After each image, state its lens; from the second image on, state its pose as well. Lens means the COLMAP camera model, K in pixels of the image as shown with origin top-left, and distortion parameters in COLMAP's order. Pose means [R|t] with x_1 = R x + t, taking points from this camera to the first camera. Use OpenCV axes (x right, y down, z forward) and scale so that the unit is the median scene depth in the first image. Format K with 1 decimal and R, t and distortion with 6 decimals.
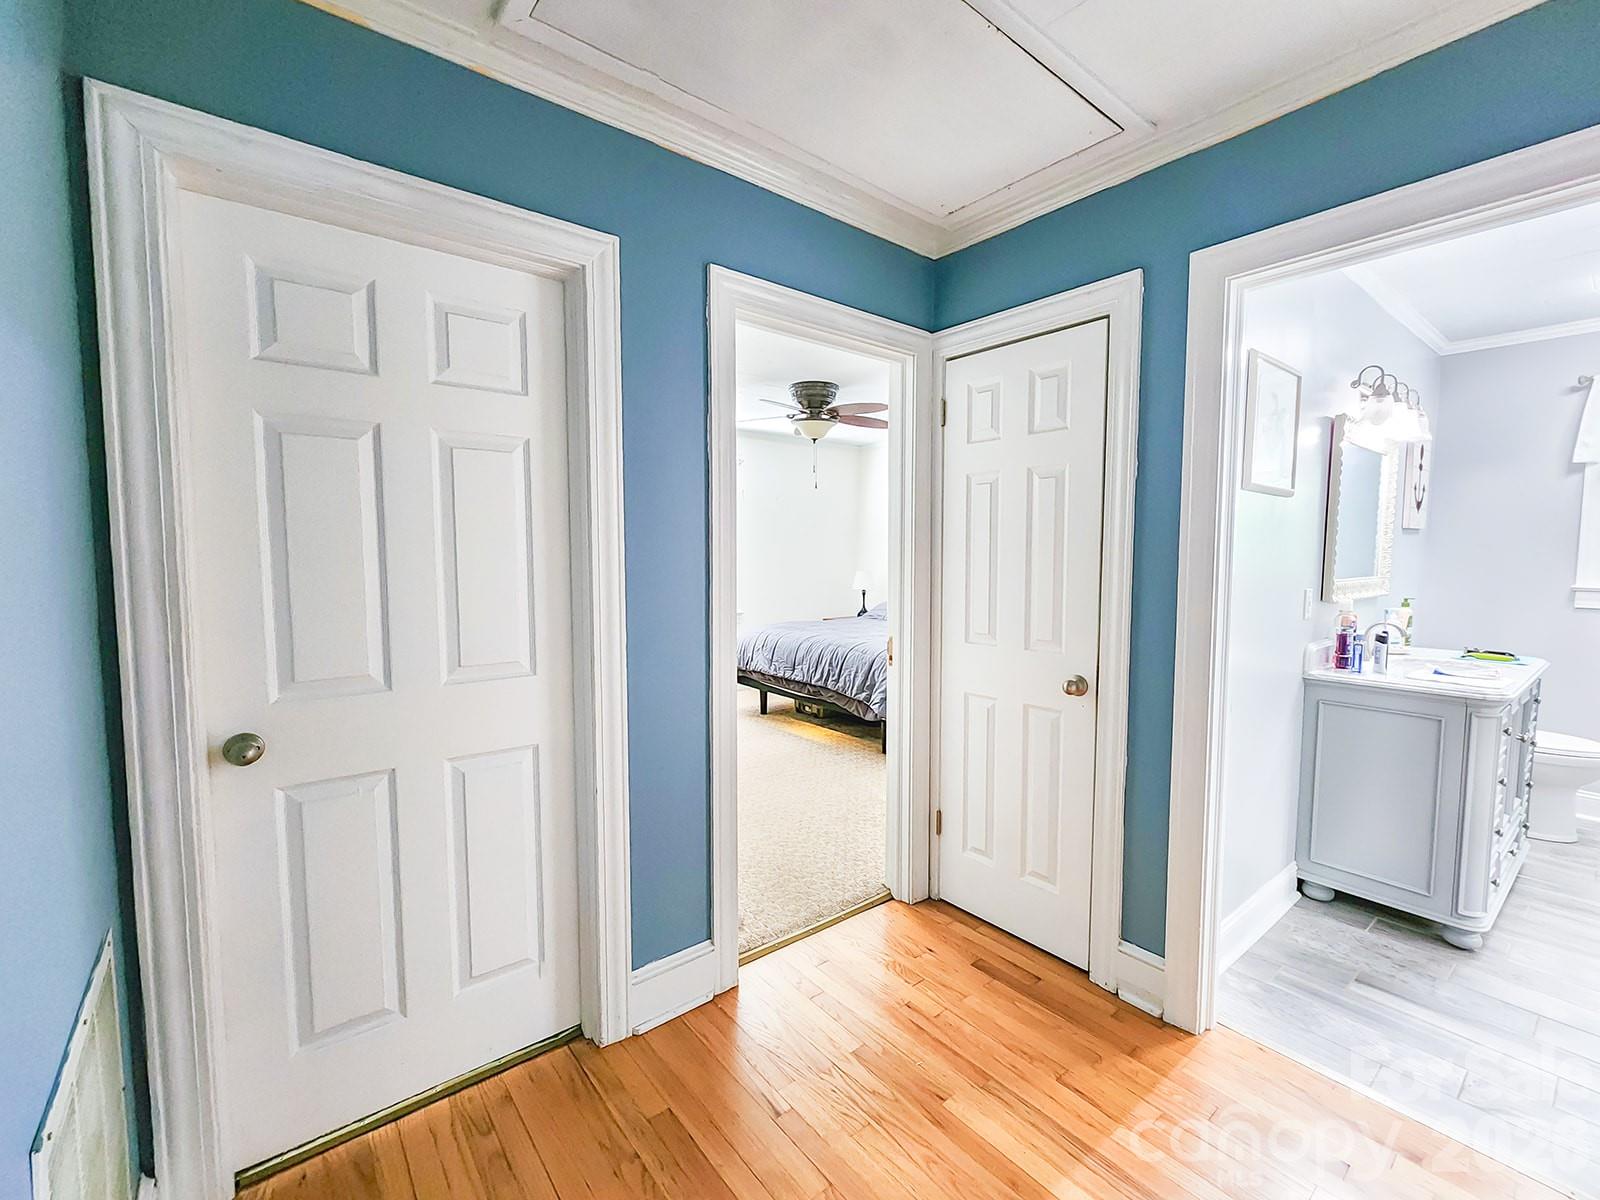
lens RADIAL K [[668.7, 0, 807.9], [0, 668.7, 598.2], [0, 0, 1]] dist [-0.001171, 0.001034]
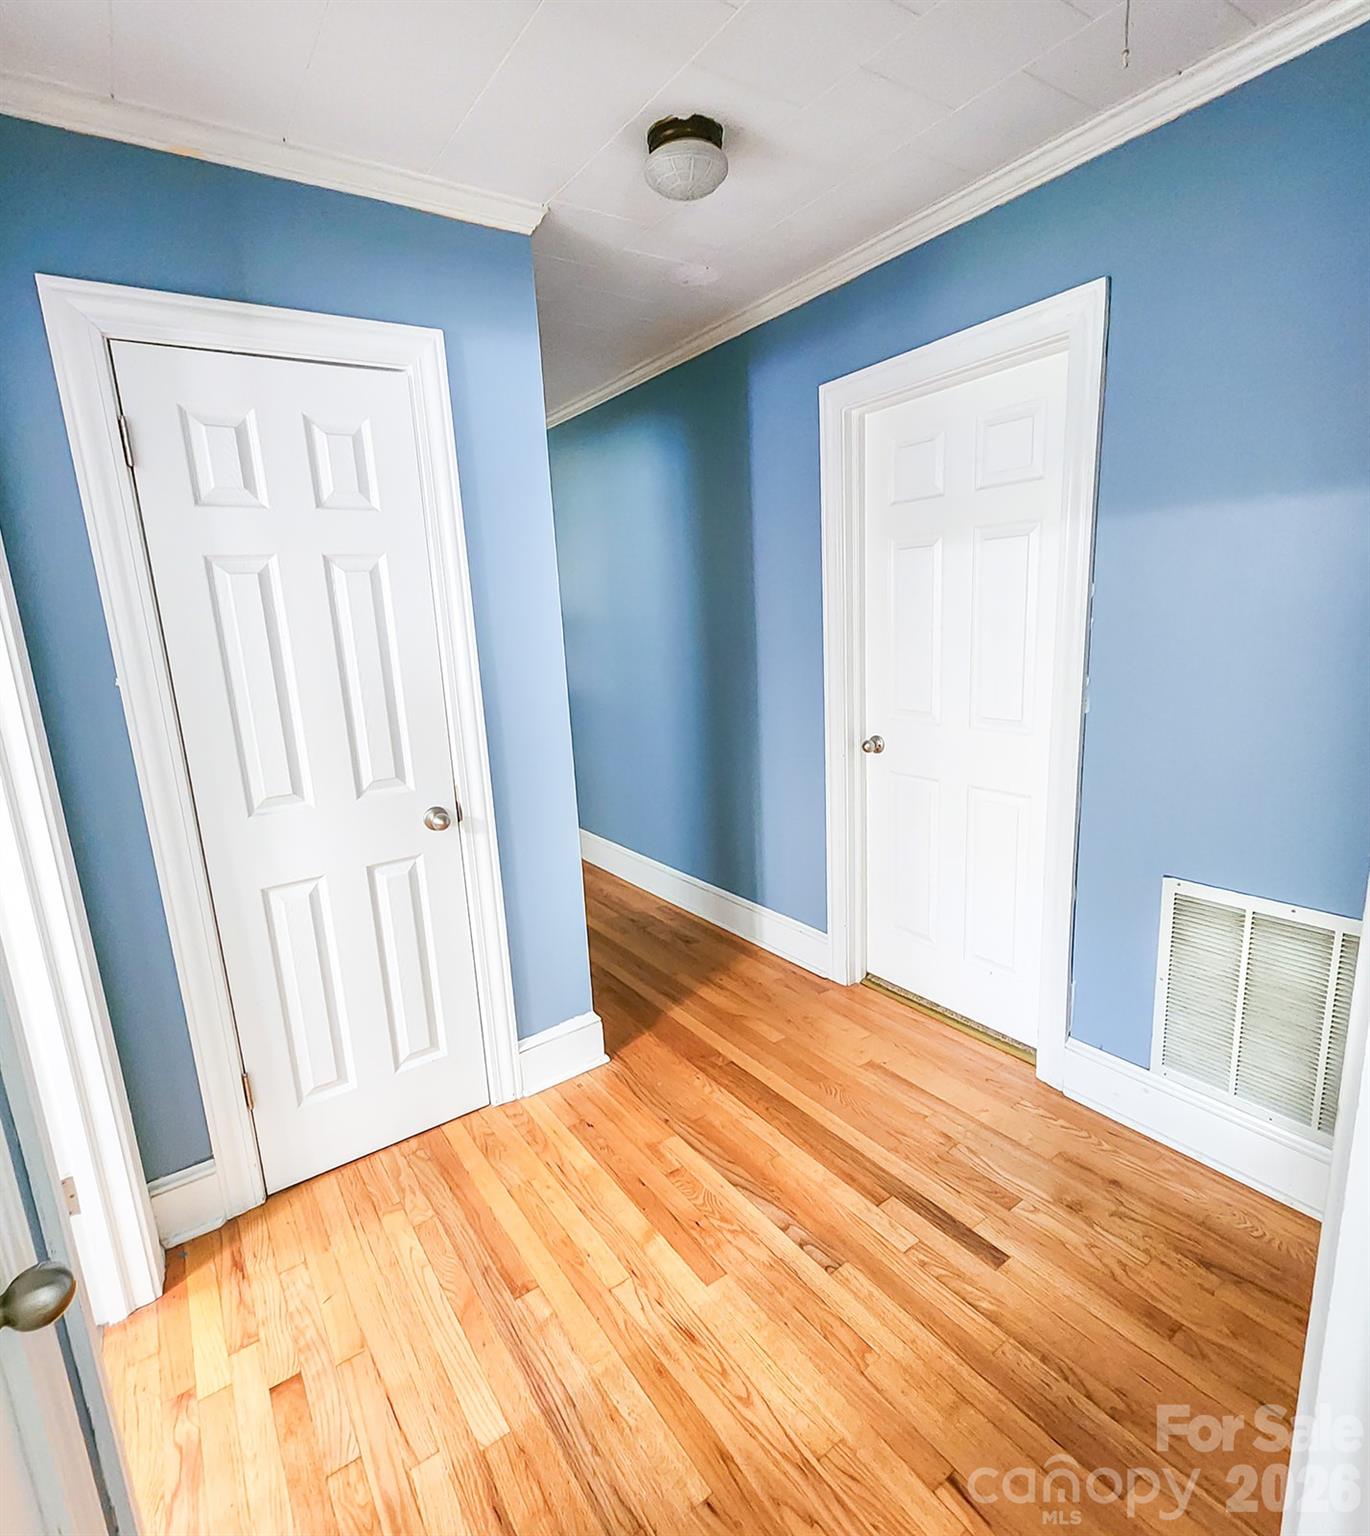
lens RADIAL K [[791.3, 0, 687.2], [0, 791.3, 771.5], [0, 0, 1]] dist [0.000108, 0.000008]
pose [[-0.996437, 0.038911, 0.074830, 0.096425], [0.057922, 0.960620, 0.271763, -0.121779], [-0.061309, 0.275129, -0.959450, 1.118217]]
